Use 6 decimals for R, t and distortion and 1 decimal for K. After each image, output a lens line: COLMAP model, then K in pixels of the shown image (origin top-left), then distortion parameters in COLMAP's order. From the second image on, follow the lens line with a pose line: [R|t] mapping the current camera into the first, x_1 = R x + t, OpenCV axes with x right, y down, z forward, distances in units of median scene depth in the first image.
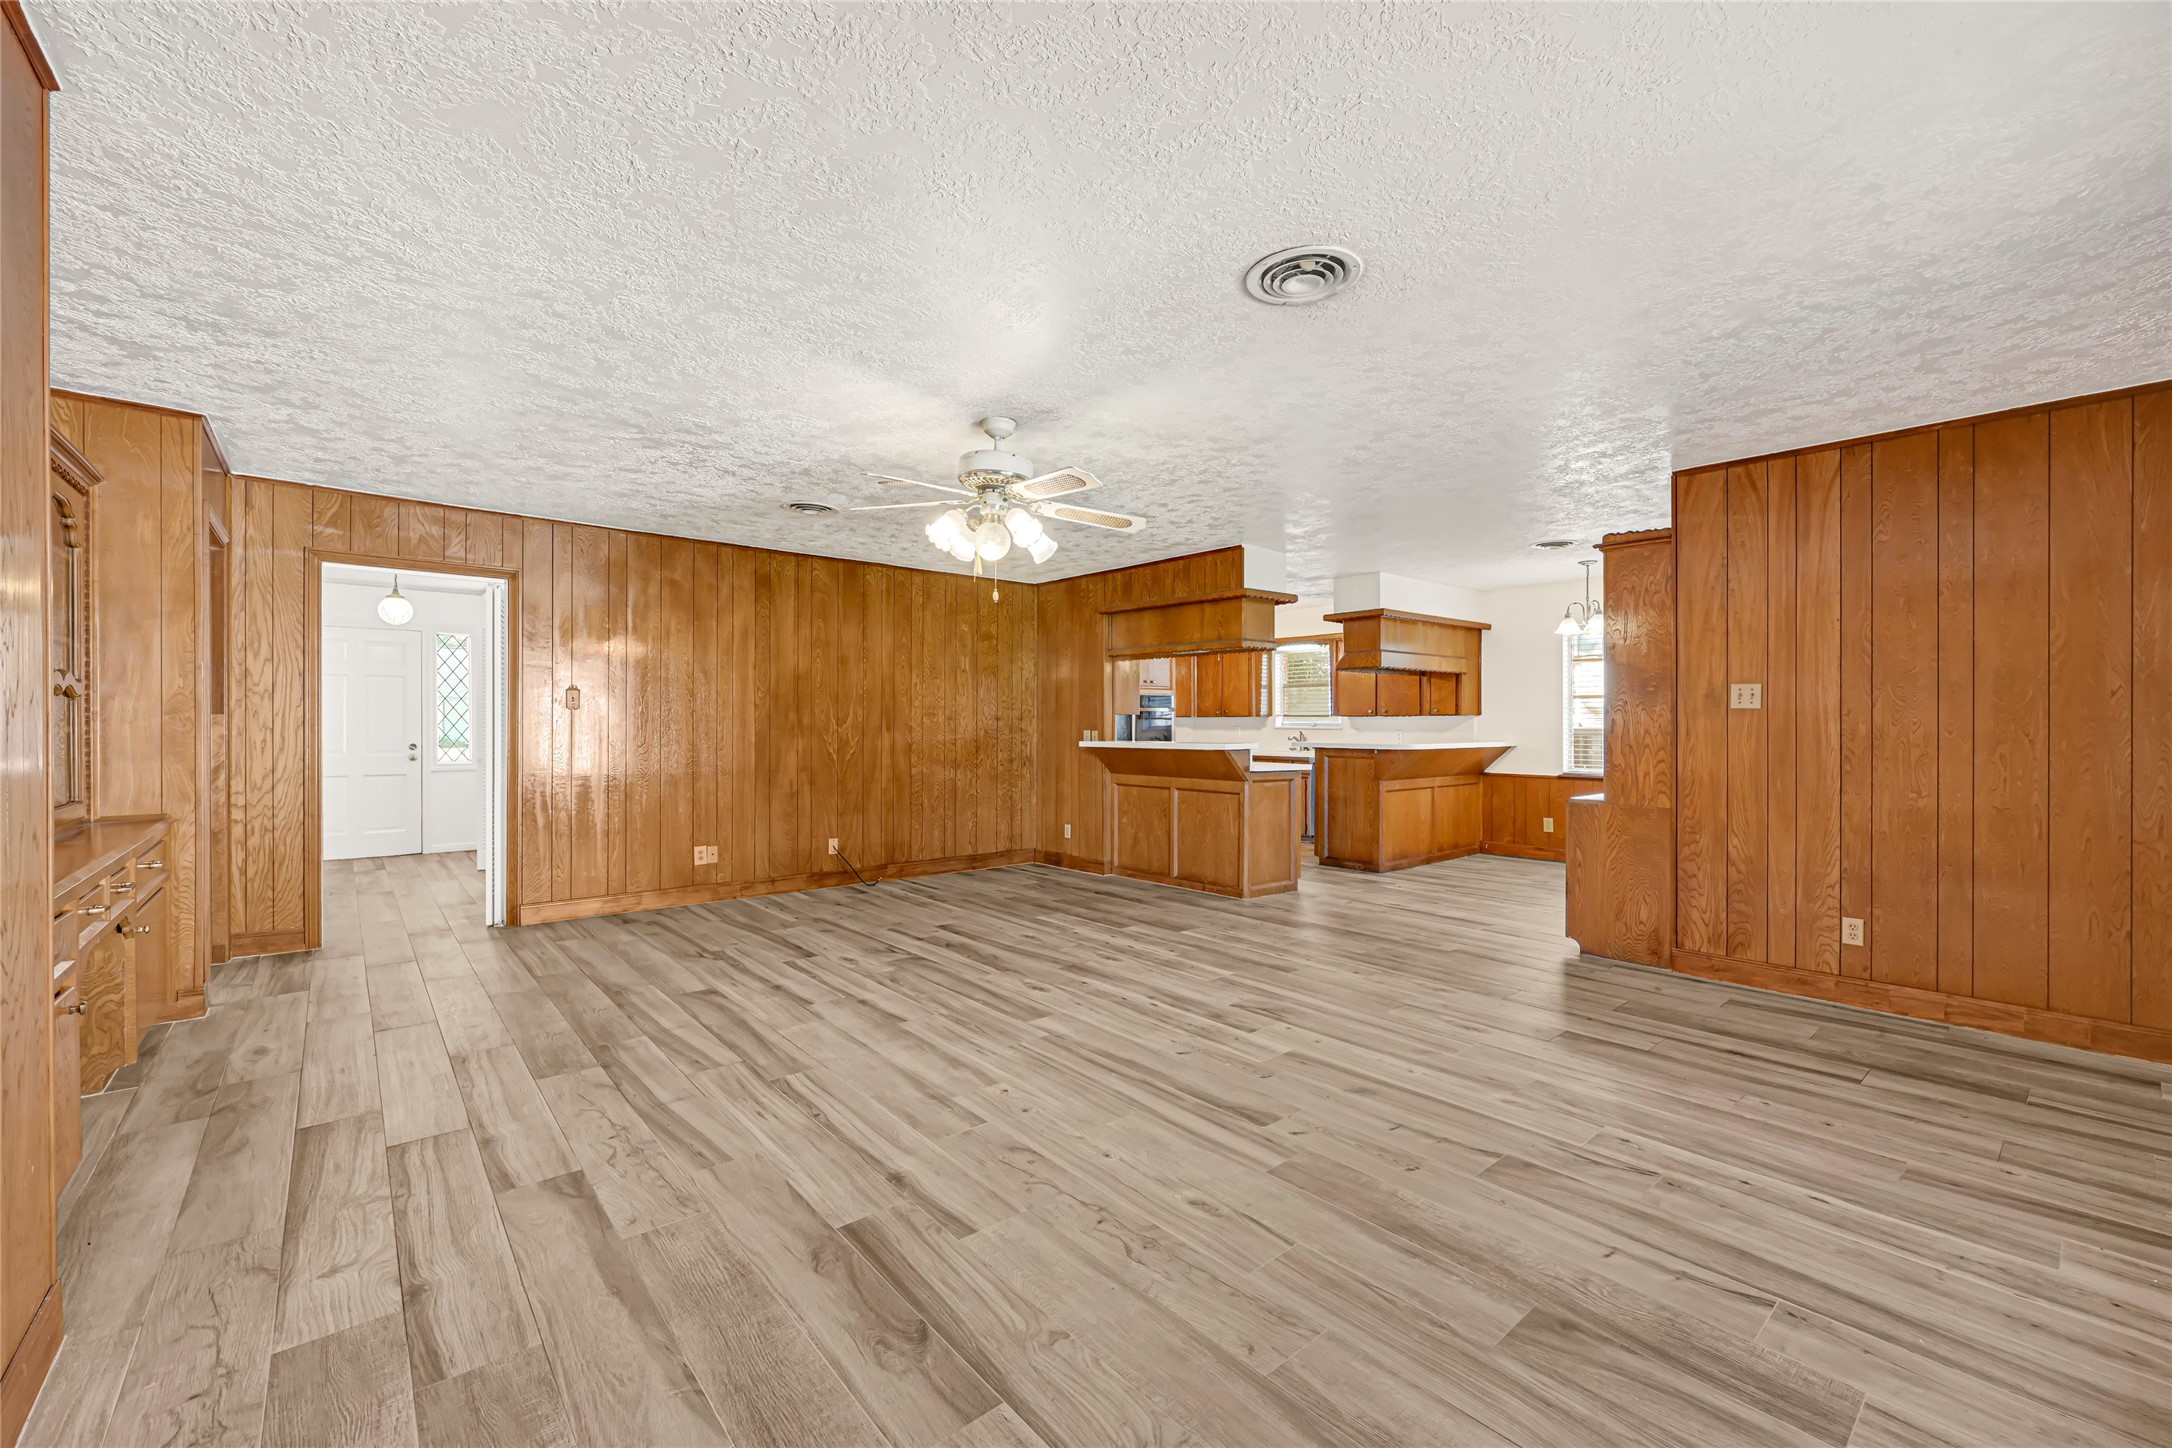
lens RADIAL K [[901.5, 0, 1087.0], [0, 901.5, 722.6], [0, 0, 1]] dist [0.002558, 0.000128]
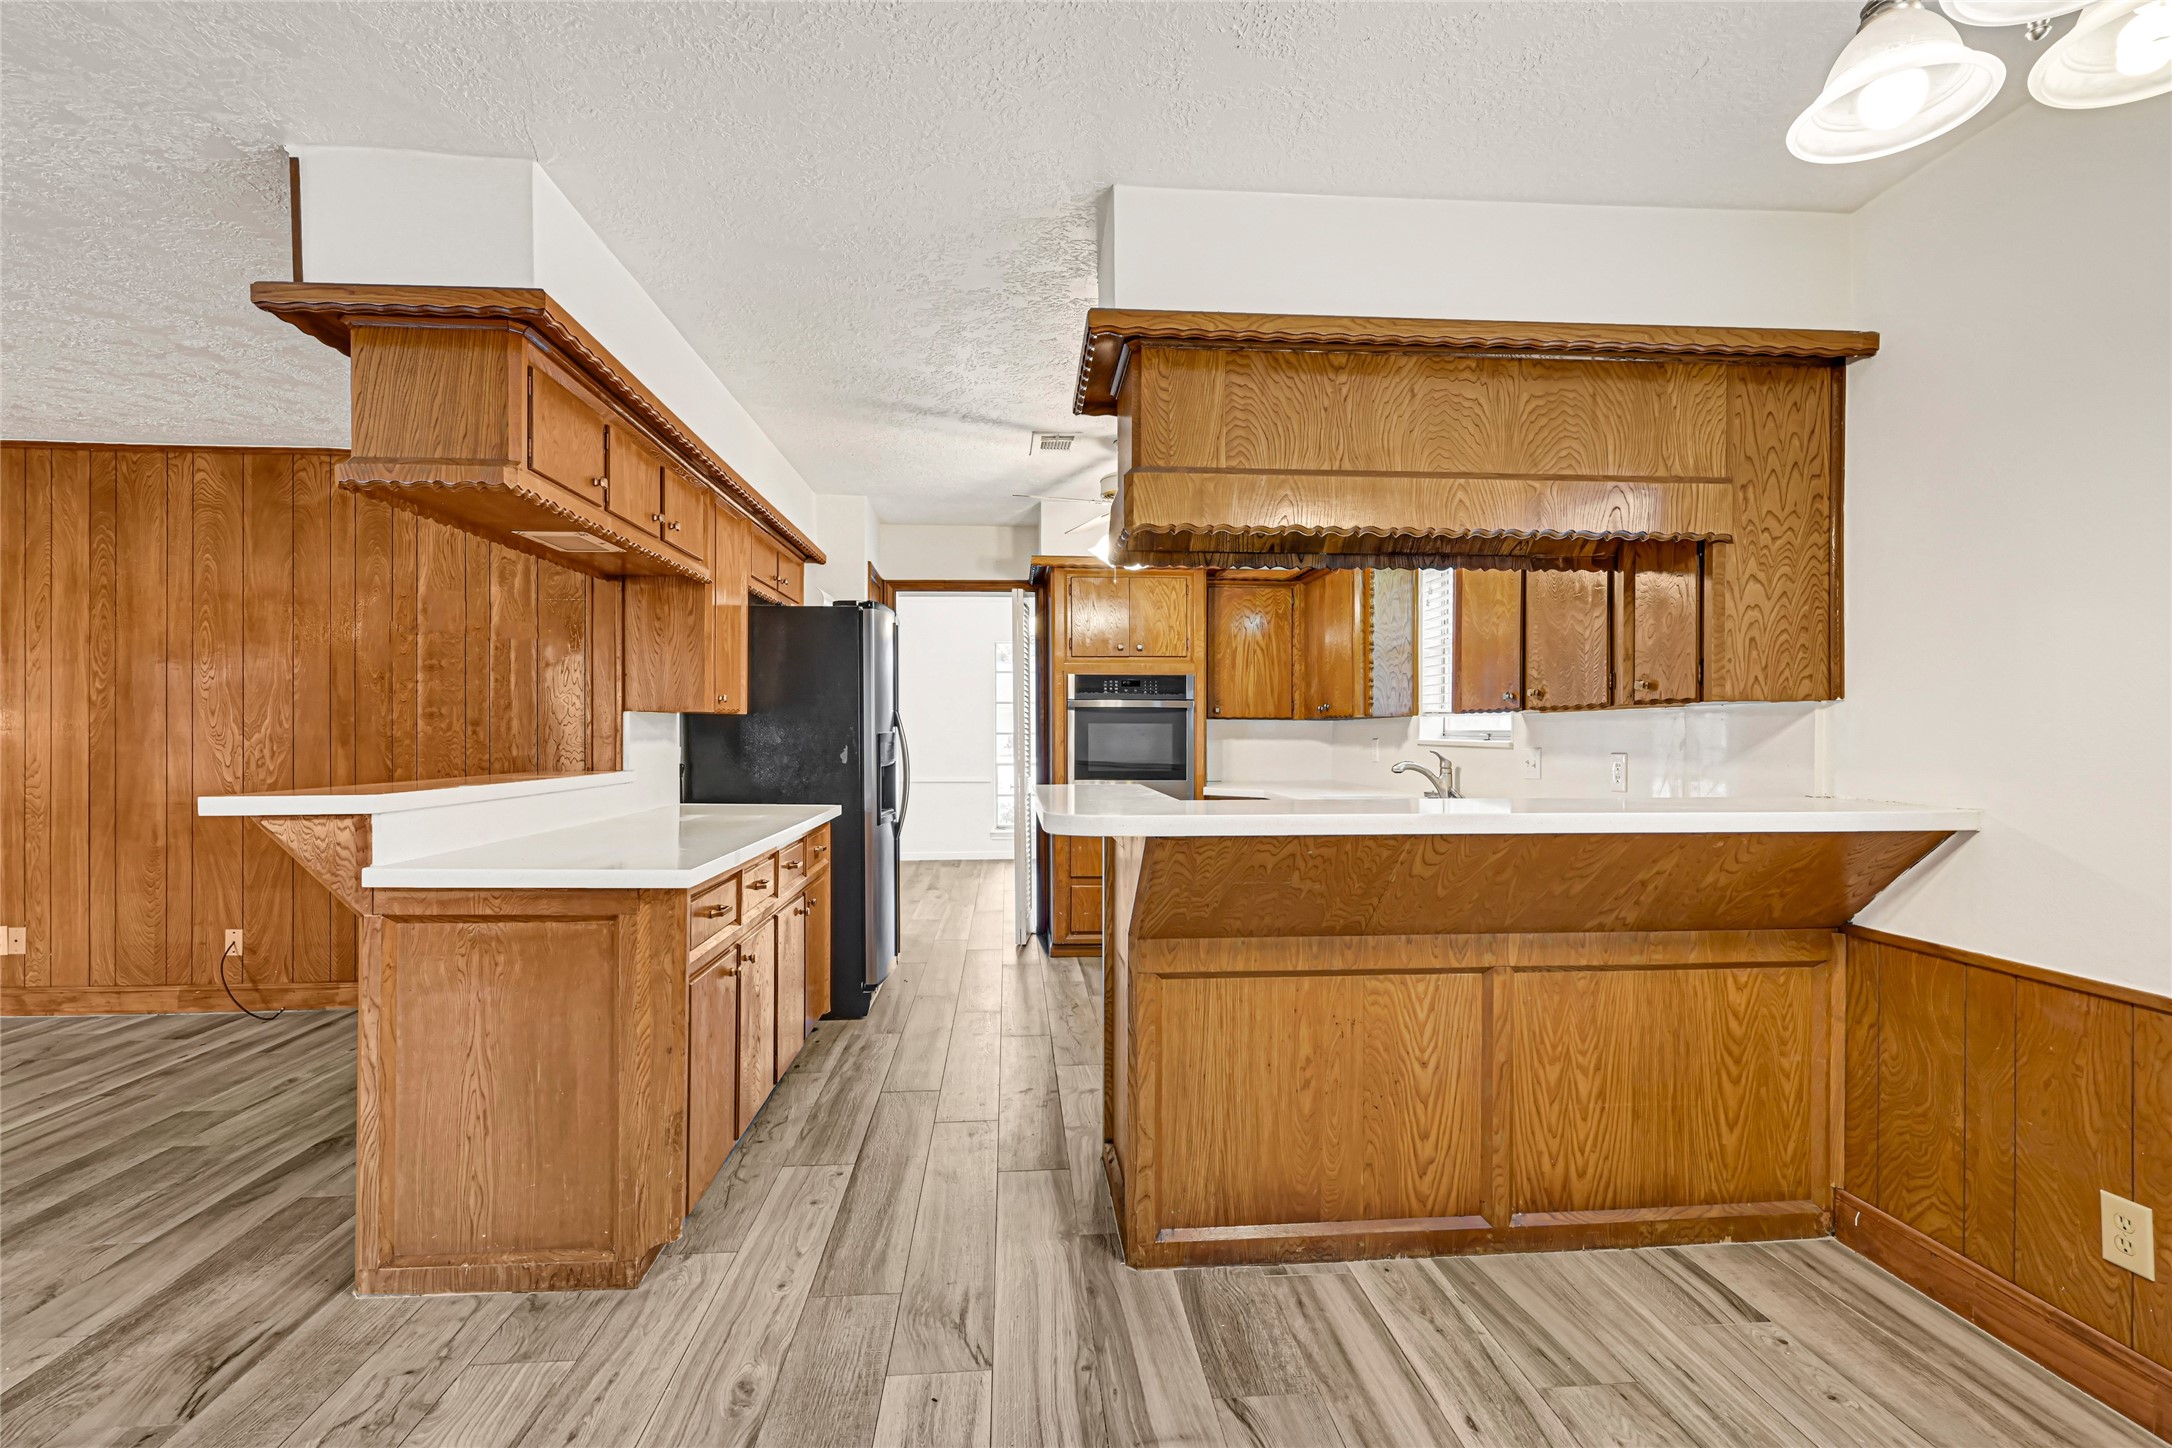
lens RADIAL K [[968.1, 0, 1082.7], [0, 968.1, 737.2], [0, 0, 1]] dist [-0.001796, 0.000006]
pose [[0.808732, 0.002727, -0.588170, 0.442628], [-0.000170, 0.999990, 0.004403, 0.001411], [0.588177, -0.003461, 0.808725, 0.681506]]
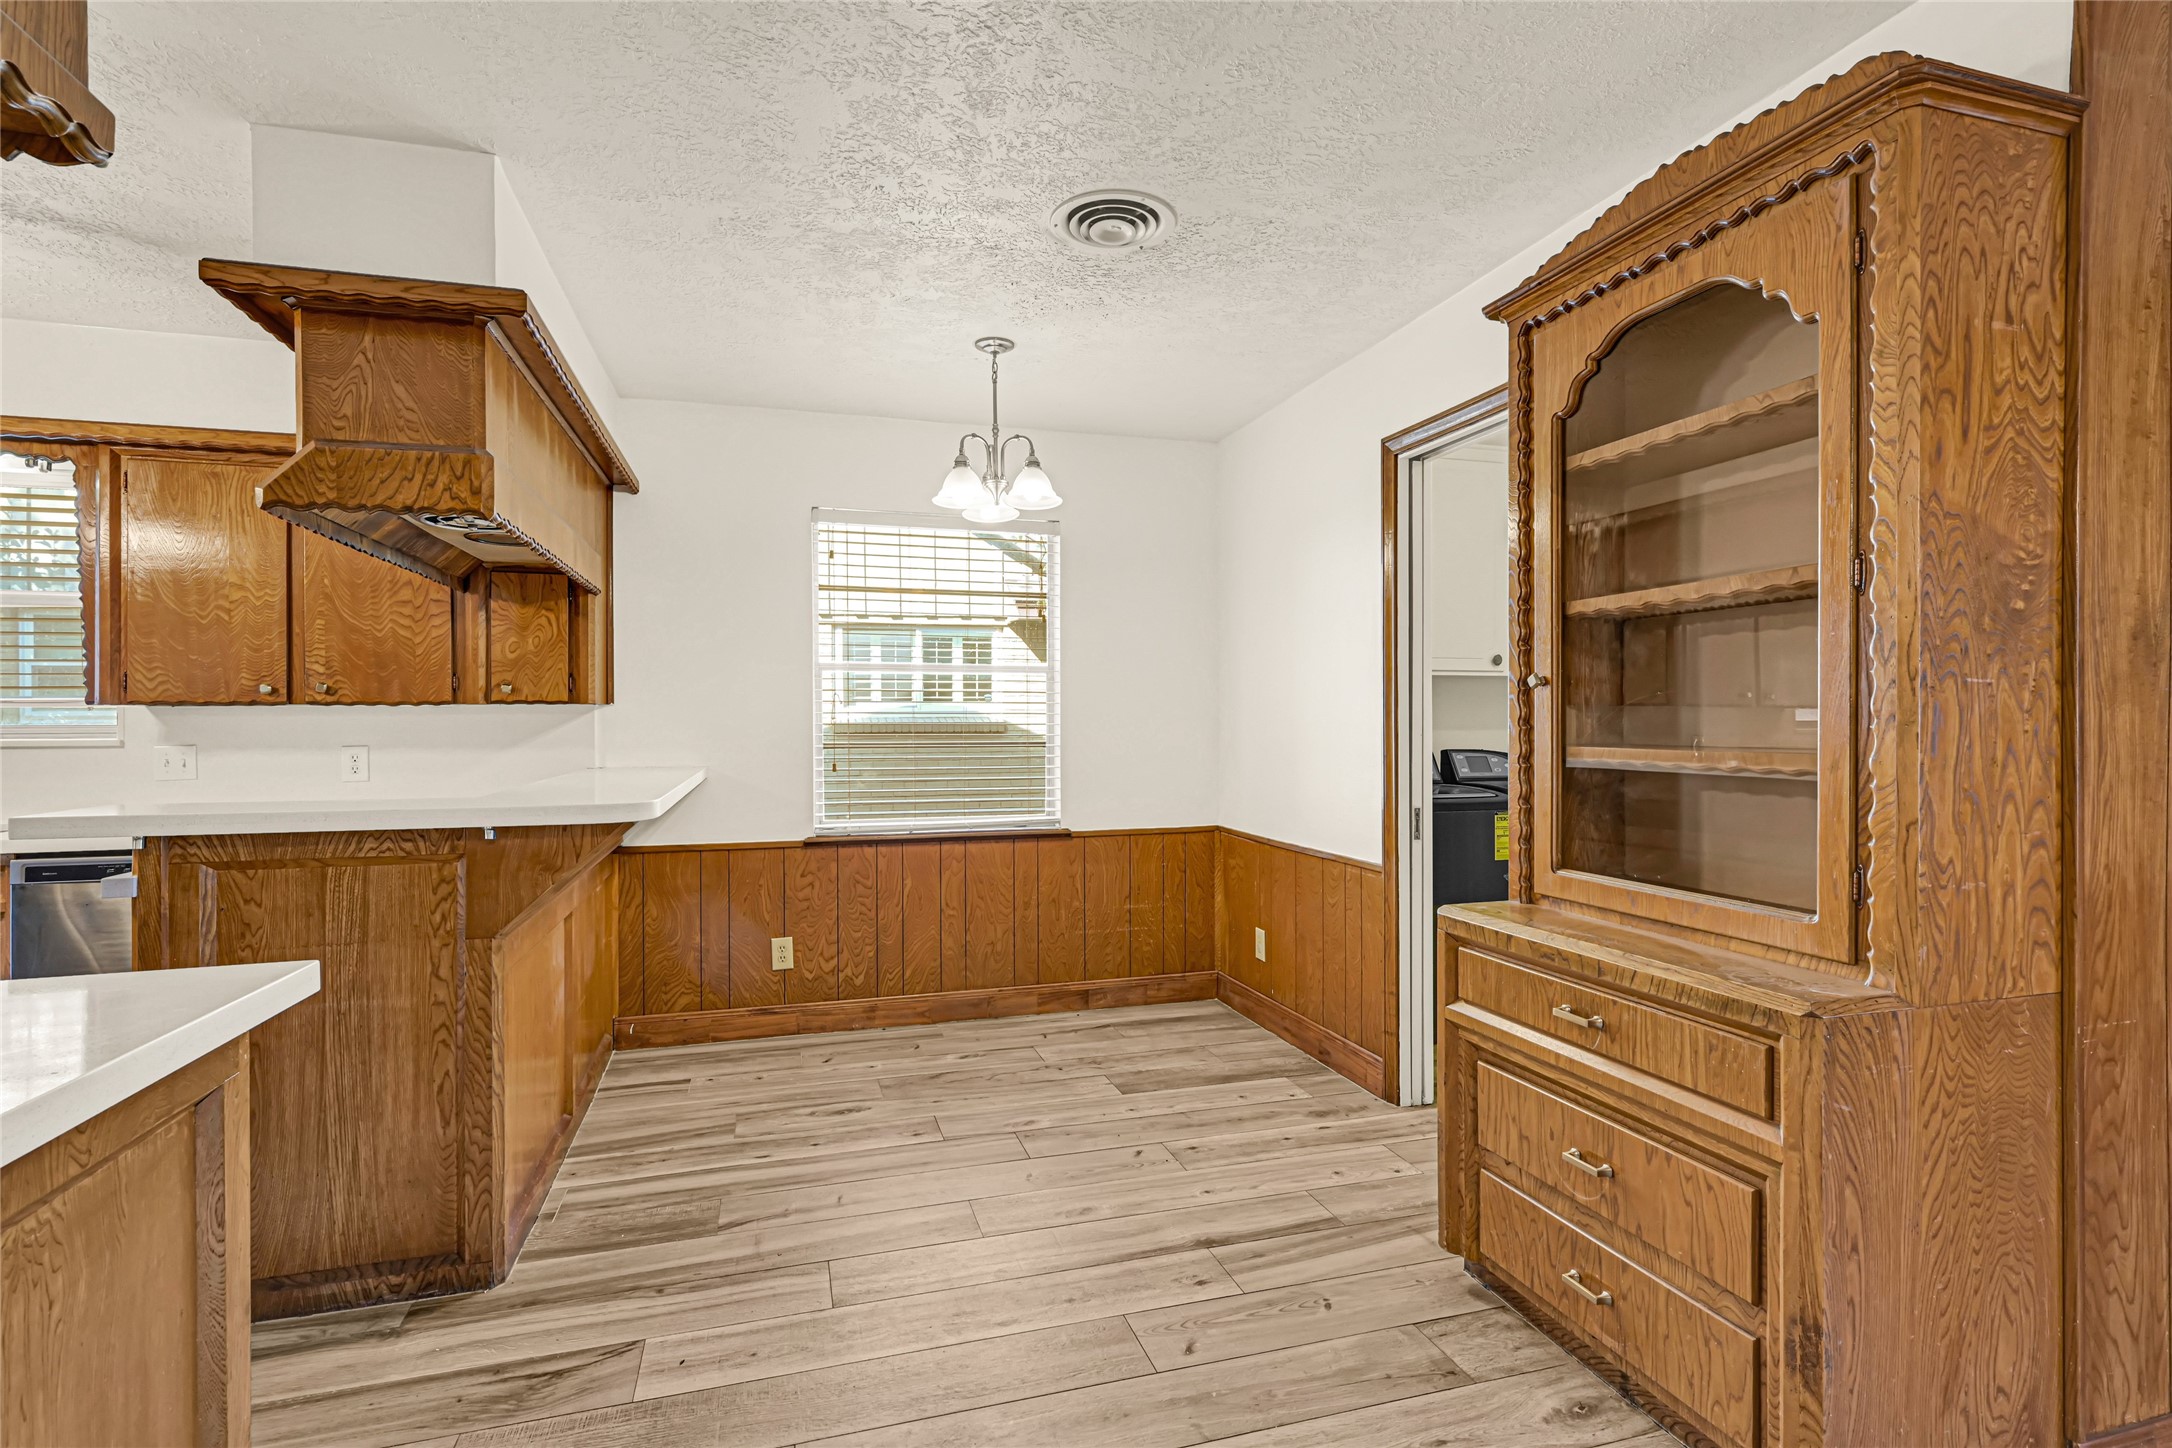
lens RADIAL K [[1044.6, 0, 1094.0], [0, 1044.6, 721.3], [0, 0, 1]] dist [-0.000010, 0.000786]
pose [[0.401676, -0.002922, 0.915777, 0.102578], [0.004940, 0.999987, 0.001024, -0.000075], [-0.915769, 0.004112, 0.401685, 0.647850]]
